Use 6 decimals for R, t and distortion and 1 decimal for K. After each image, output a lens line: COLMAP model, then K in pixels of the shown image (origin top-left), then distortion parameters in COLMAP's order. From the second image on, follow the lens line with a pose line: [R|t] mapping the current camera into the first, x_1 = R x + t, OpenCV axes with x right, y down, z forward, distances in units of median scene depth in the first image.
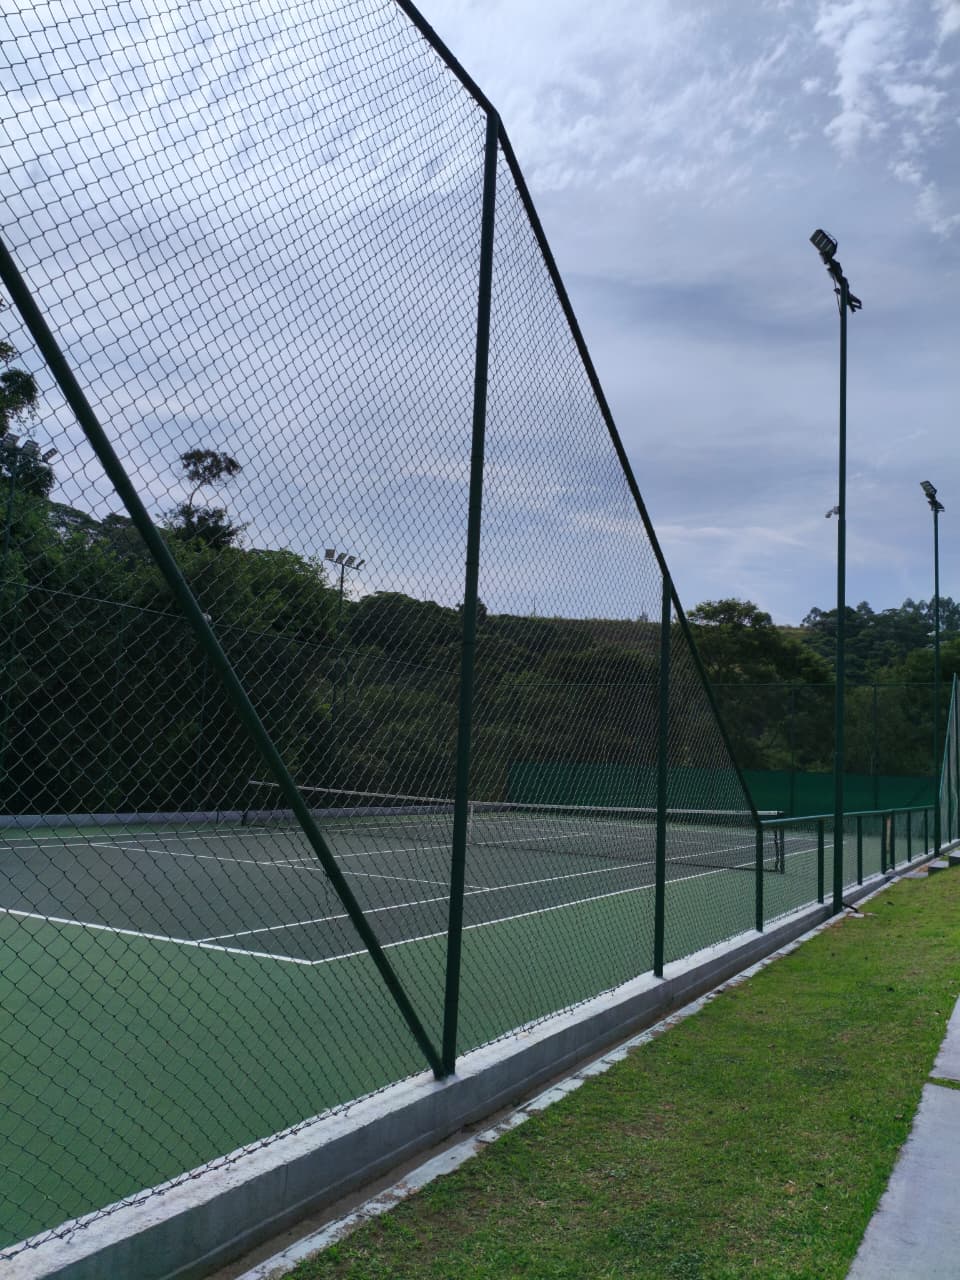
lens RADIAL K [[1010.3, 0, 480.0], [0, 1010.3, 640.0], [0, 0, 1]] dist [0.082261, -0.145579]
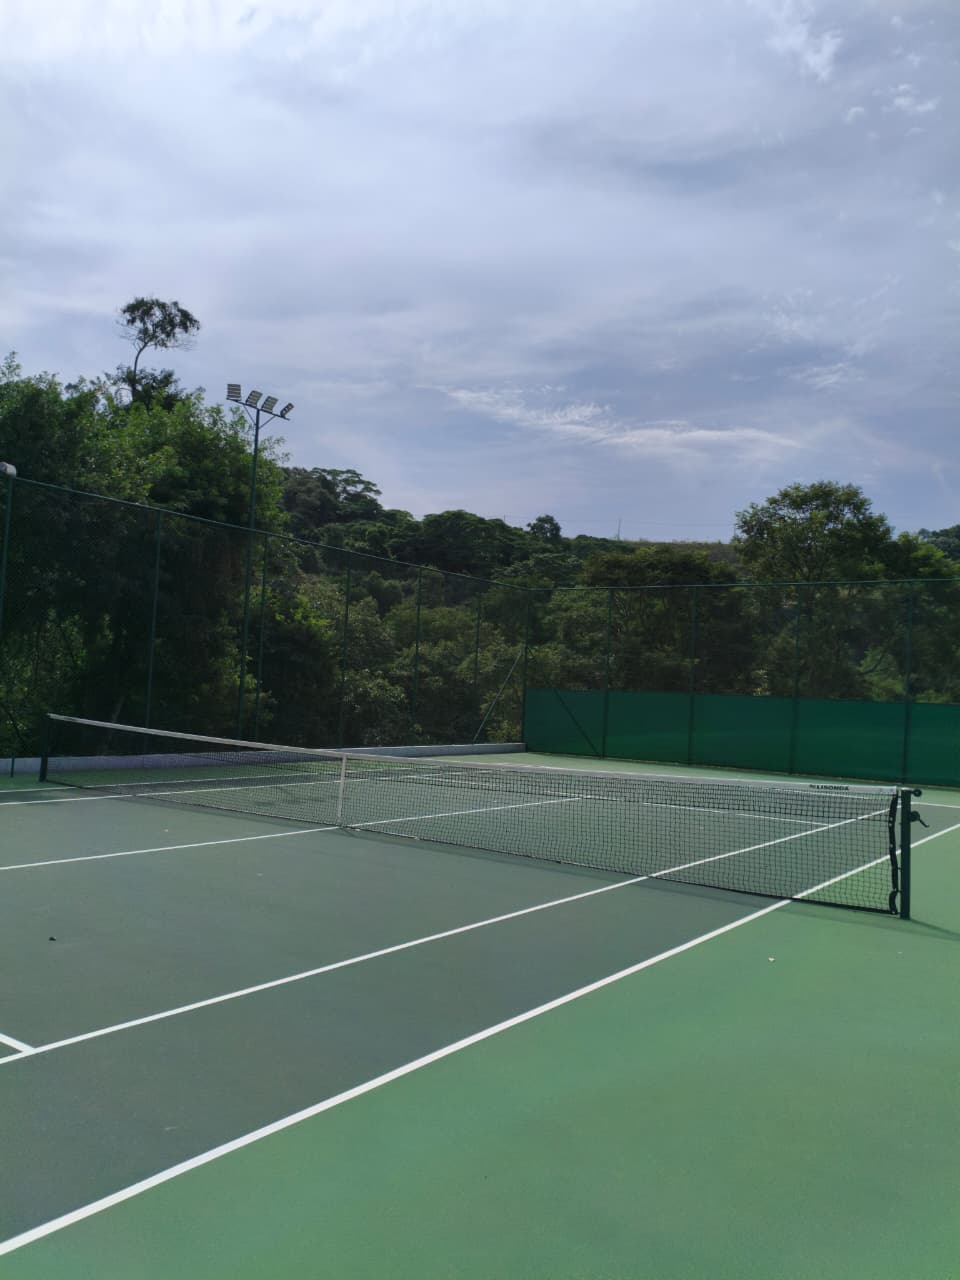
lens RADIAL K [[1010.3, 0, 480.0], [0, 1010.3, 640.0], [0, 0, 1]] dist [0.082261, -0.145579]
pose [[0.995931, -0.003038, -0.090064, 0.056596], [0.009135, 0.997687, 0.067365, 0.027502], [0.089651, -0.067913, 0.993655, 0.204306]]
